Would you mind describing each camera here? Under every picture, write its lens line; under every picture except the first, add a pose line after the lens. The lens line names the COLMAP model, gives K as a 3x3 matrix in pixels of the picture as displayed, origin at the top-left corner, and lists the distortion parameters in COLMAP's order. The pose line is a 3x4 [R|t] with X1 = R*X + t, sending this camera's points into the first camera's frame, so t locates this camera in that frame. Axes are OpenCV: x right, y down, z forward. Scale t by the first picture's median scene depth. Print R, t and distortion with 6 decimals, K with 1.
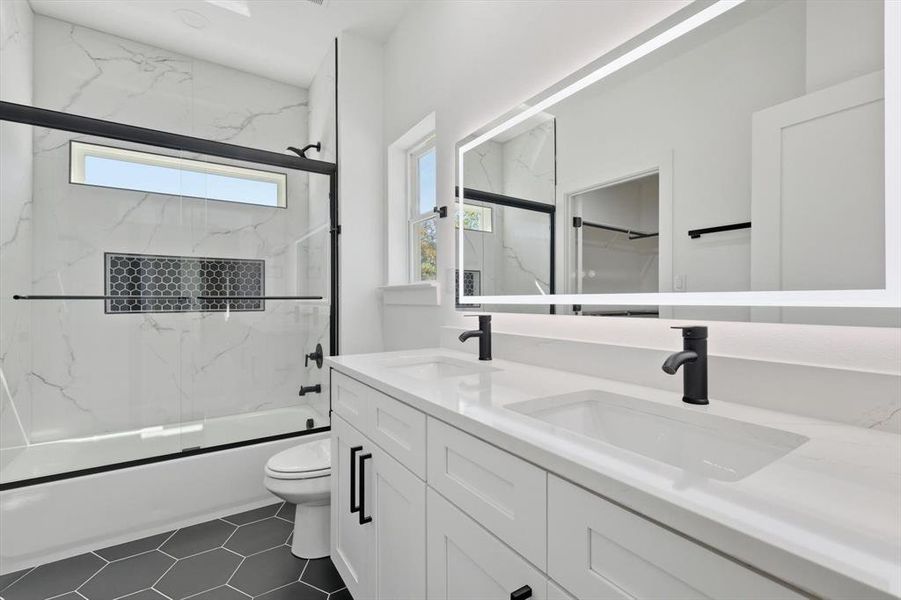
lens RADIAL K [[407.2, 0, 448.5], [0, 407.2, 301.9], [0, 0, 1]] dist [0.031084, -0.000017]
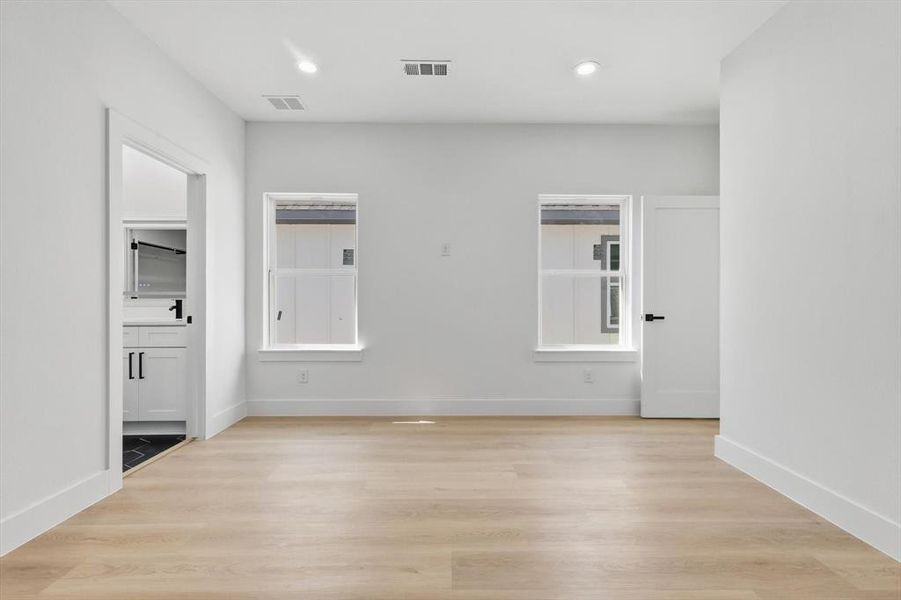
lens RADIAL K [[407.2, 0, 448.5], [0, 407.2, 301.9], [0, 0, 1]] dist [0.031084, -0.000017]
pose [[0.558966, -0.001016, 0.829190, -1.306533], [-0.000428, 0.999999, 0.001514, 0.075892], [-0.829190, -0.001201, 0.558965, -3.523199]]
